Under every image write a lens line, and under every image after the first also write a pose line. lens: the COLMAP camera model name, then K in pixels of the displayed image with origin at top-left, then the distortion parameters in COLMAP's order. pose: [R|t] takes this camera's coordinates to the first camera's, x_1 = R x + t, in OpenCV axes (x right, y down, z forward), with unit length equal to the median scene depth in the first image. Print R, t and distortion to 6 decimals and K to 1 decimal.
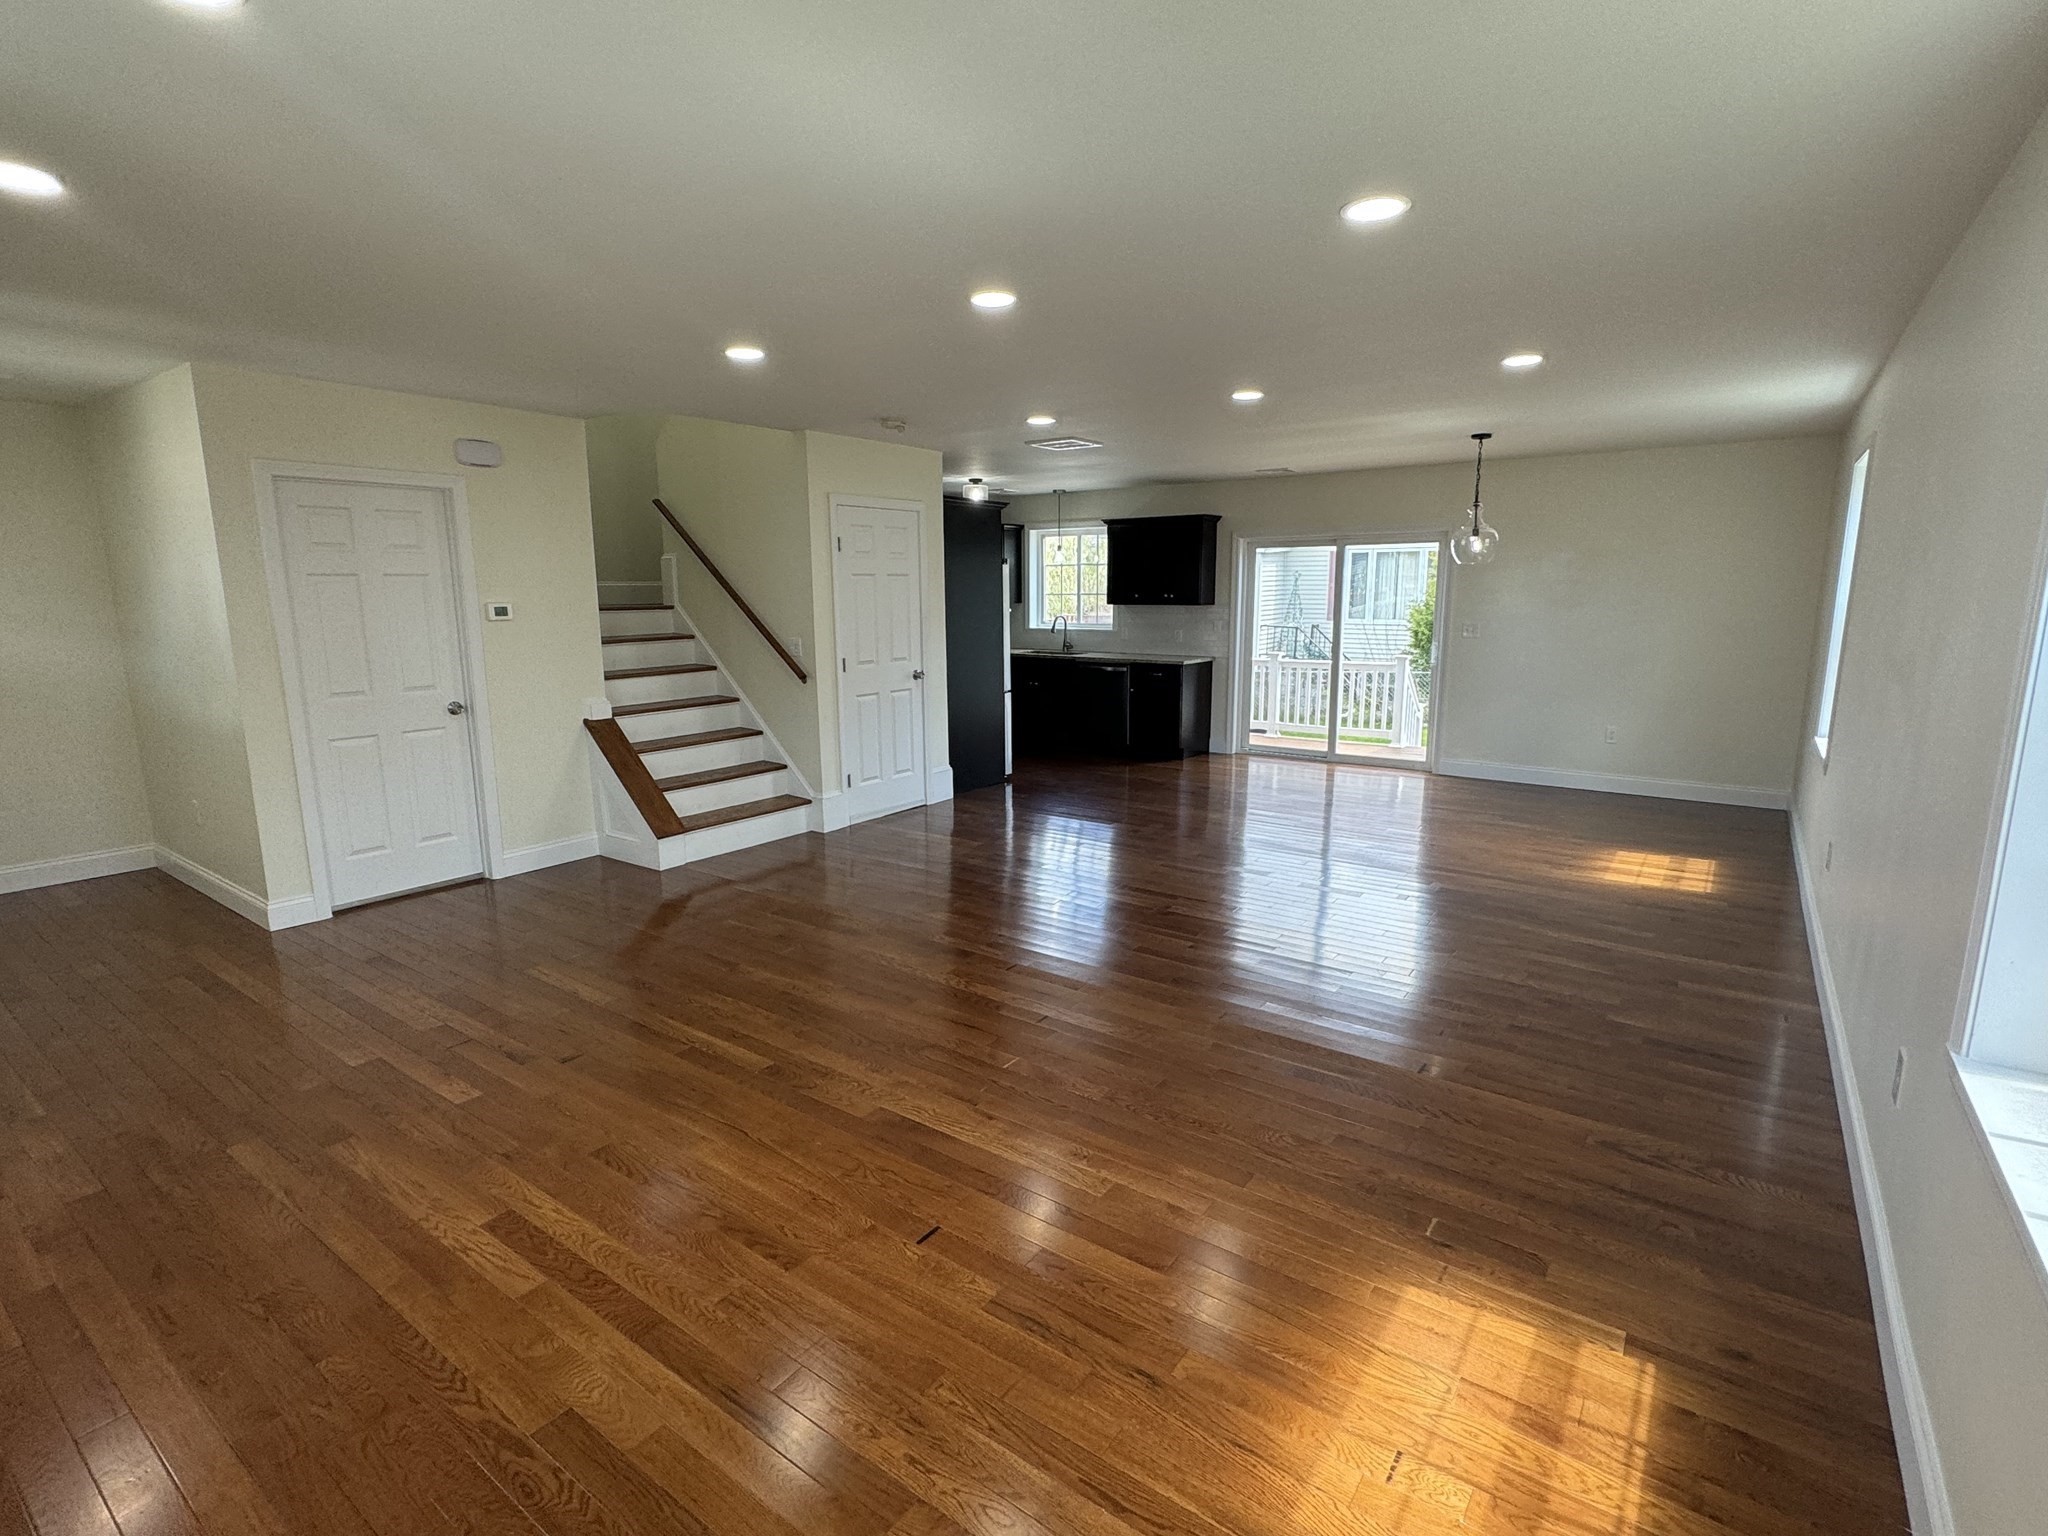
lens RADIAL K [[979.2, 0, 1019.9], [0, 979.2, 759.5], [0, 0, 1]] dist [-0.000698, -0.000793]
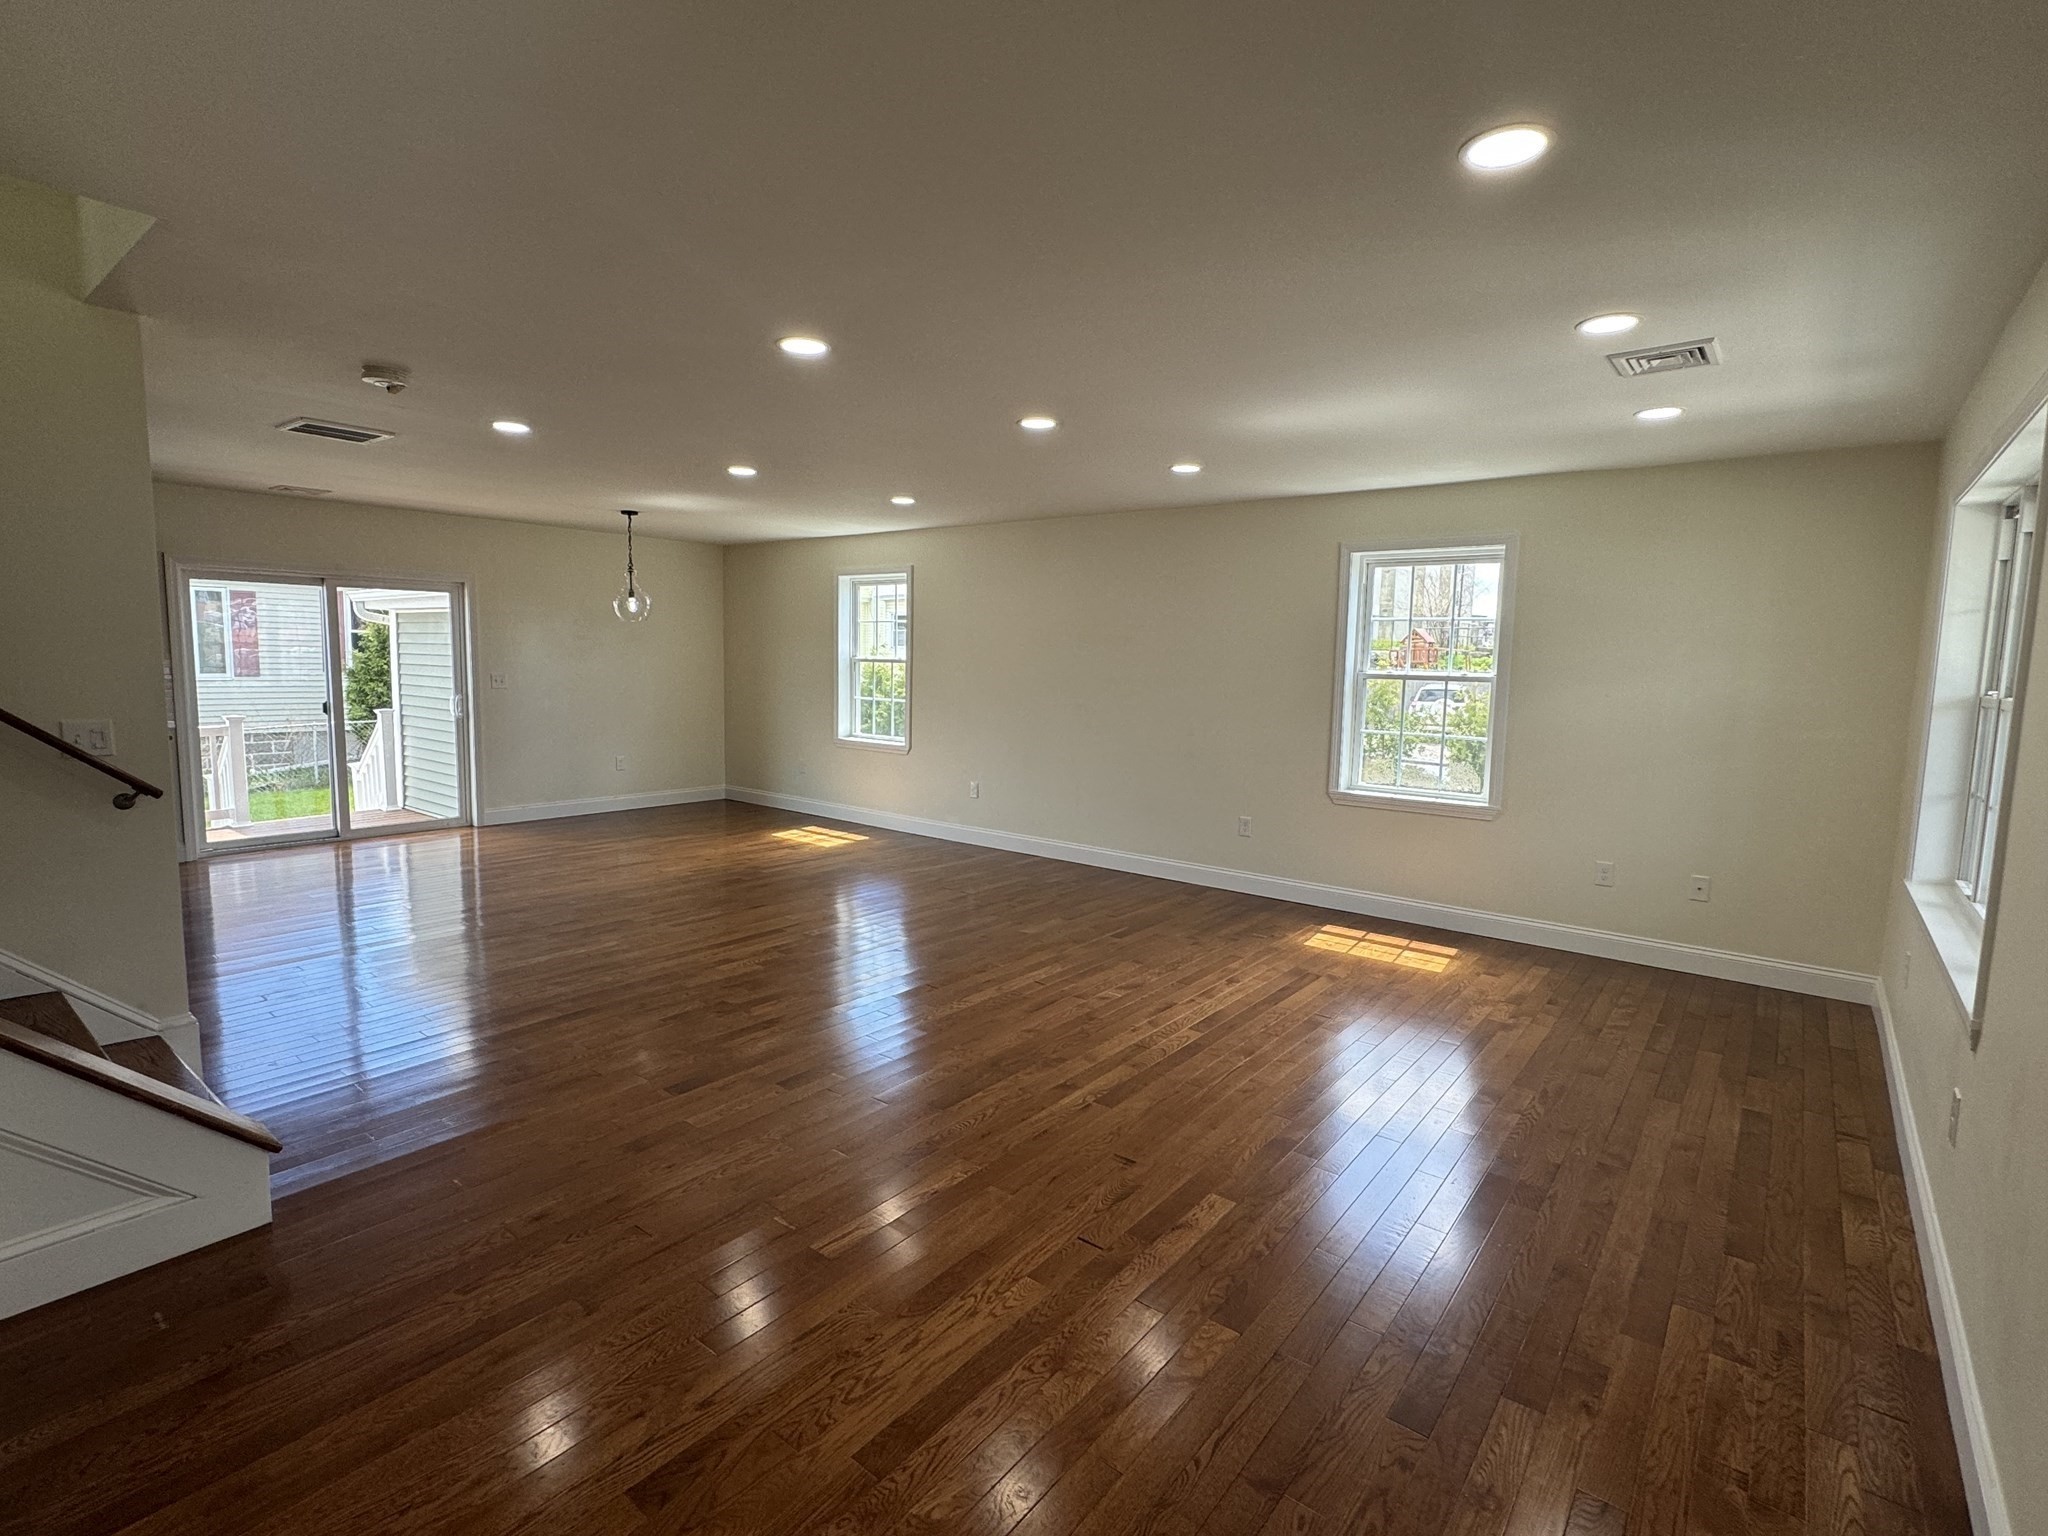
lens RADIAL K [[979.2, 0, 1019.9], [0, 979.2, 759.5], [0, 0, 1]] dist [-0.000698, -0.000793]
pose [[0.053850, -0.102764, 0.993247, -0.670940], [0.151777, 0.983975, 0.093576, -0.079149], [-0.986947, 0.145713, 0.068584, 0.497658]]
